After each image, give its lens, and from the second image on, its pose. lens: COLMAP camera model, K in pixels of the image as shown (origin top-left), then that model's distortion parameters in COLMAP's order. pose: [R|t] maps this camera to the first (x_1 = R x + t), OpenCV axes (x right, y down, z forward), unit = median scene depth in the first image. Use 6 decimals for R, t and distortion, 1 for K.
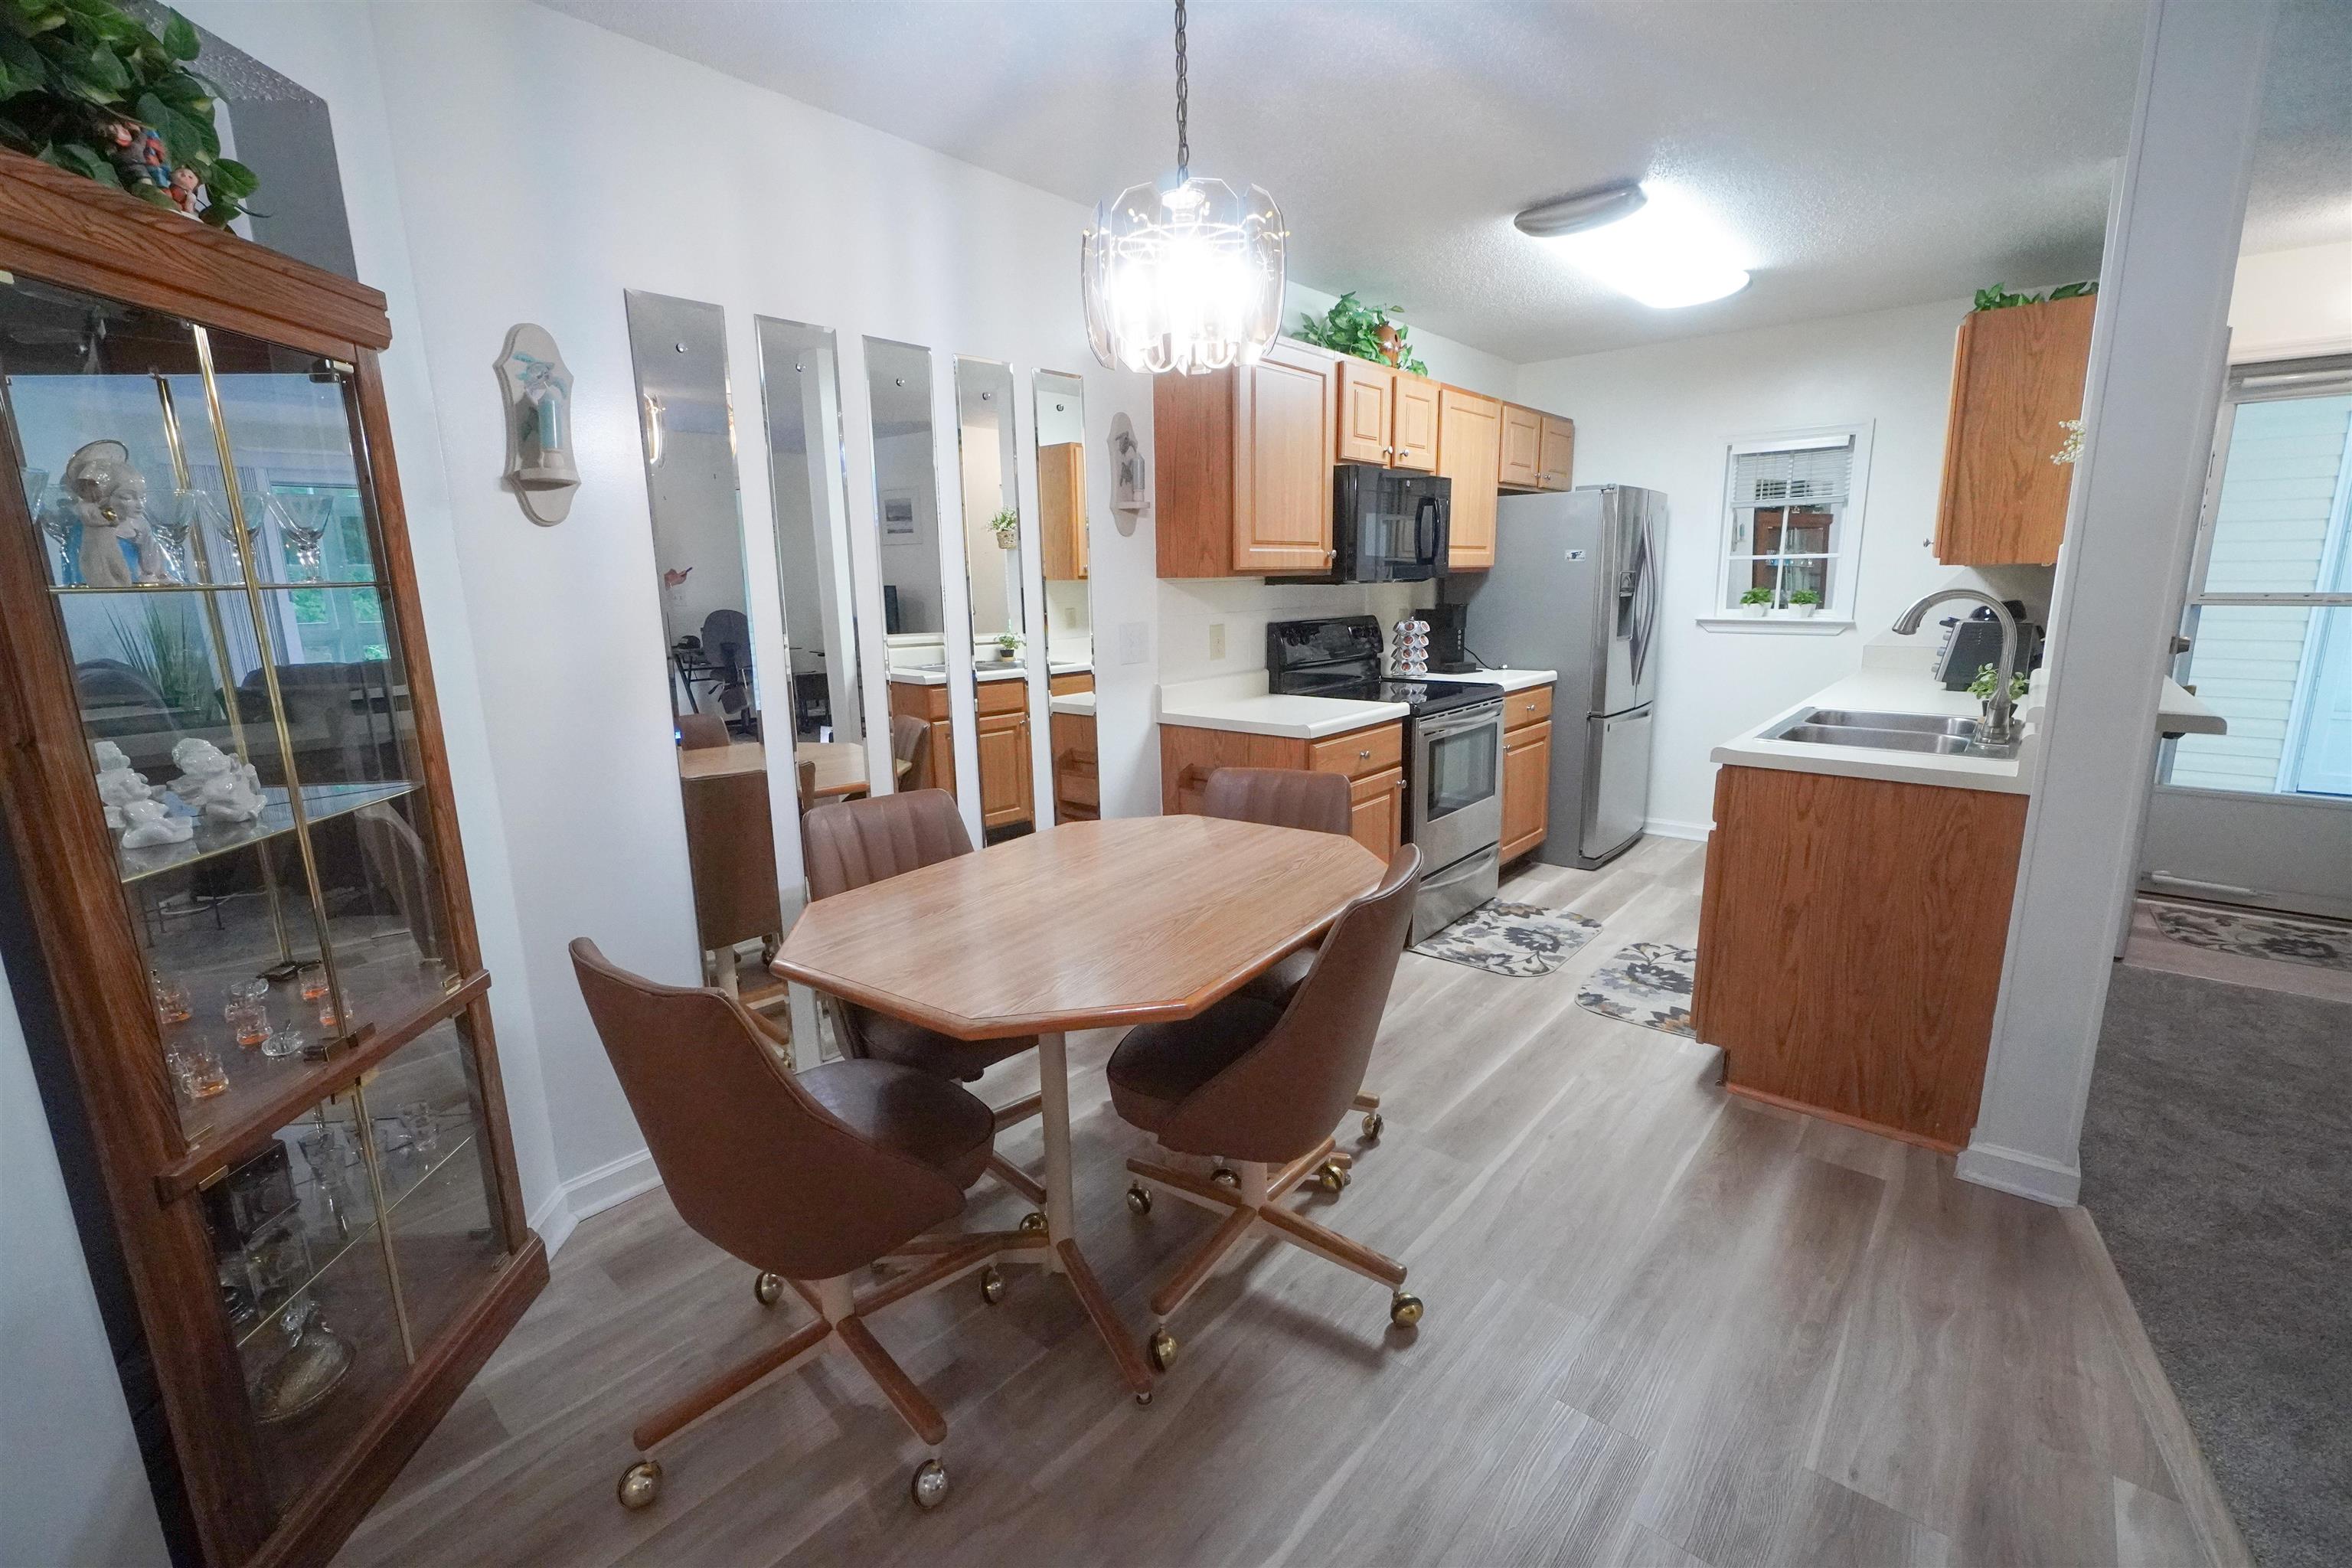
lens RADIAL K [[1000.7, 0, 1205.0], [0, 1000.7, 776.6], [0, 0, 1]] dist [-0.000316, -0.000218]
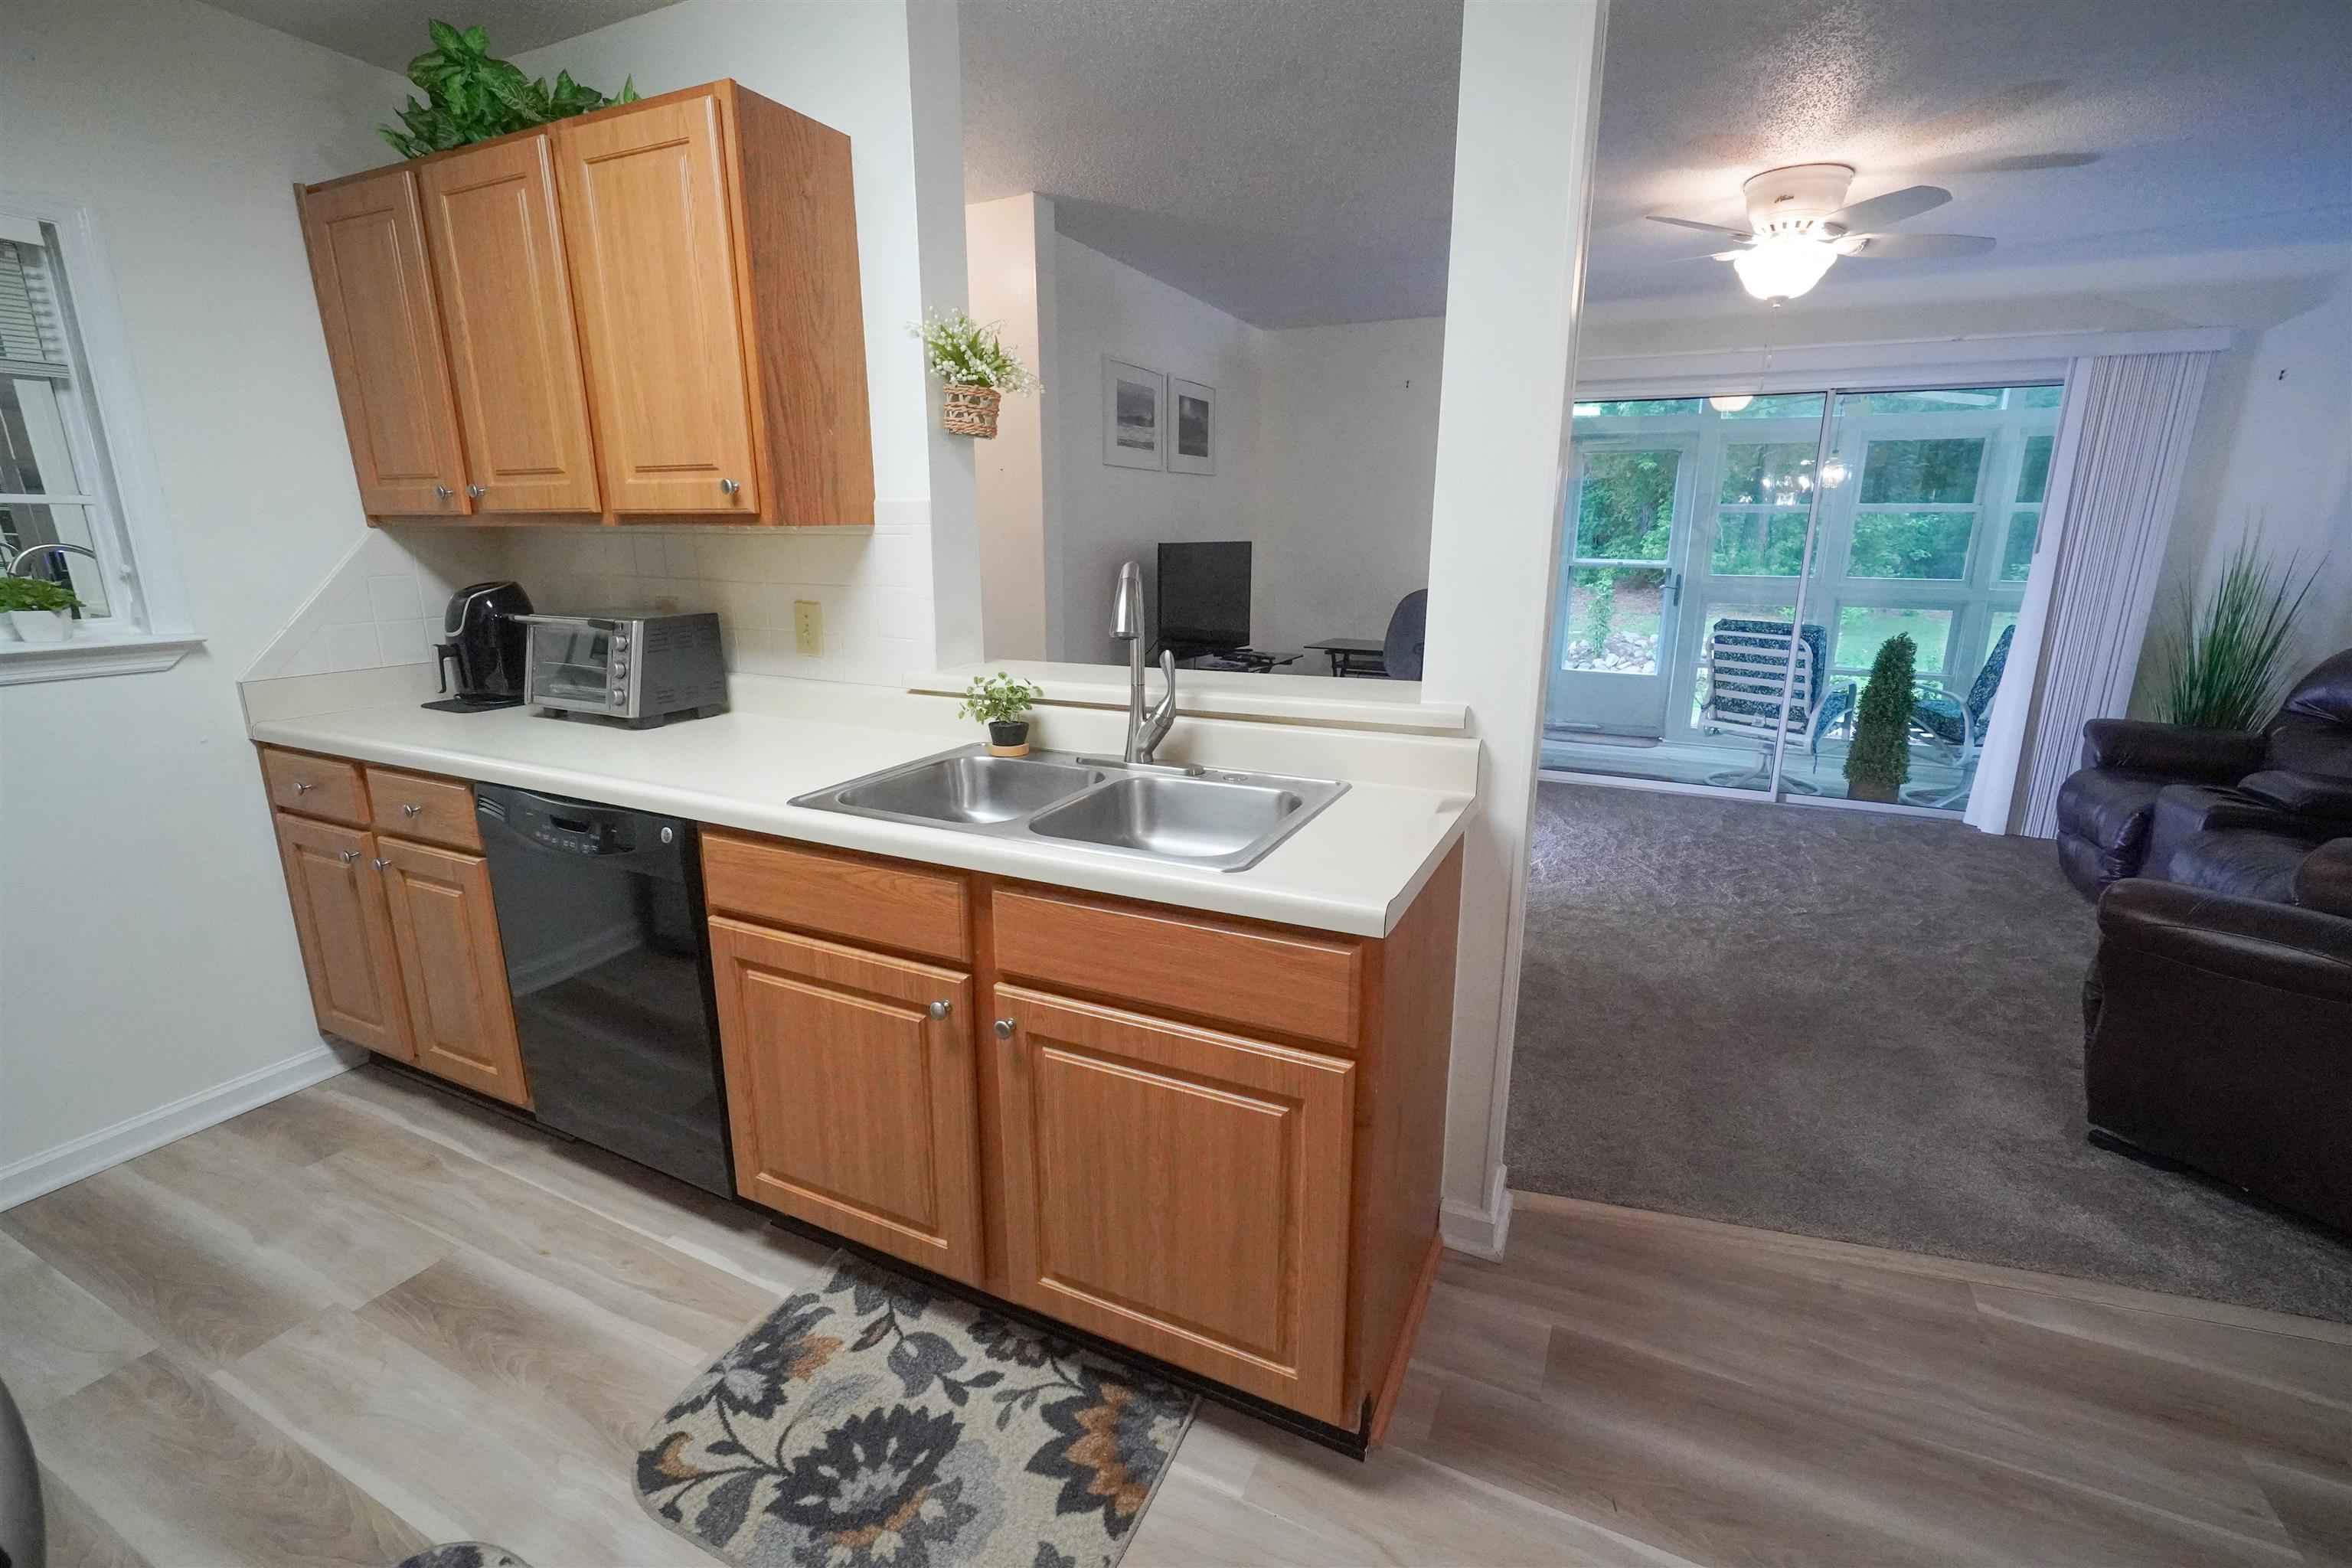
lens RADIAL K [[1010.2, 0, 1187.2], [0, 1010.2, 780.3], [0, 0, 1]] dist [-0.000860, 0.000680]
pose [[-0.243923, -0.217098, 0.945183, 0.064593], [0.191044, 0.944767, 0.266305, -0.167109], [-0.950791, 0.245529, -0.188975, 0.845465]]
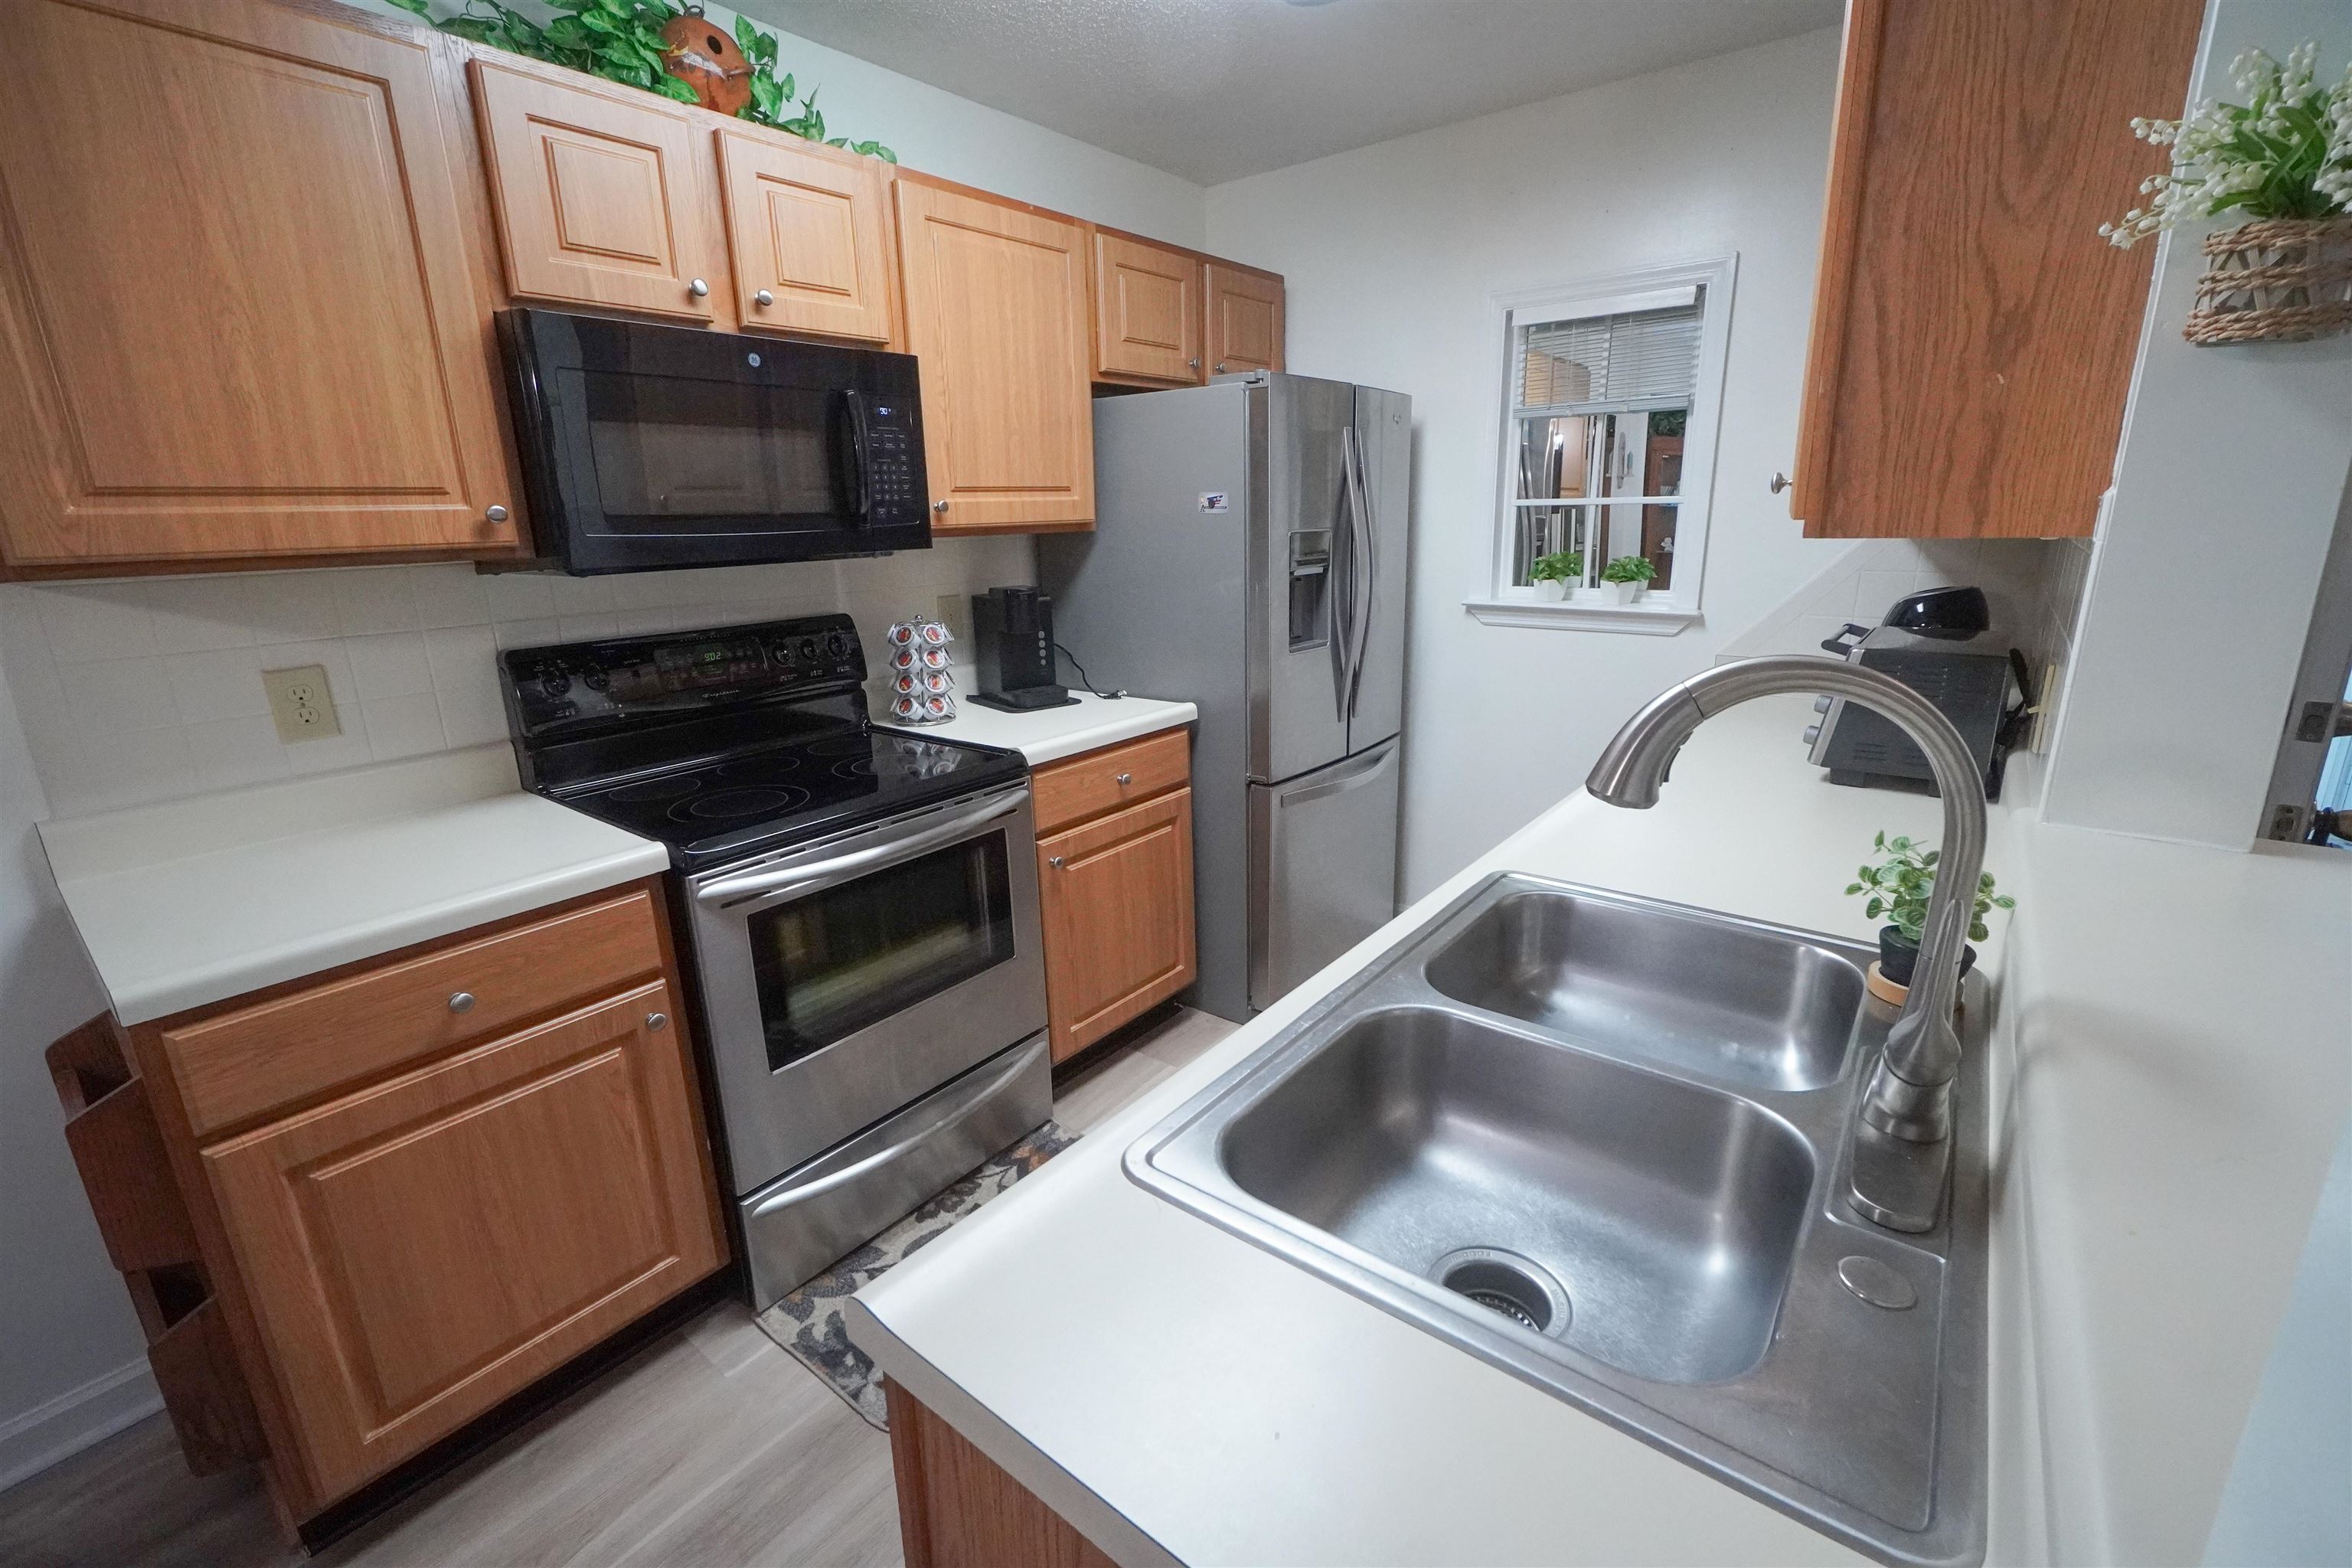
lens RADIAL K [[1010.2, 0, 1187.2], [0, 1010.2, 780.3], [0, 0, 1]] dist [-0.000860, 0.000680]
pose [[0.999471, -0.013198, 0.029720, 0.425209], [0.011224, 0.997781, 0.065634, -0.129454], [-0.030520, -0.065266, 0.997401, 0.532404]]
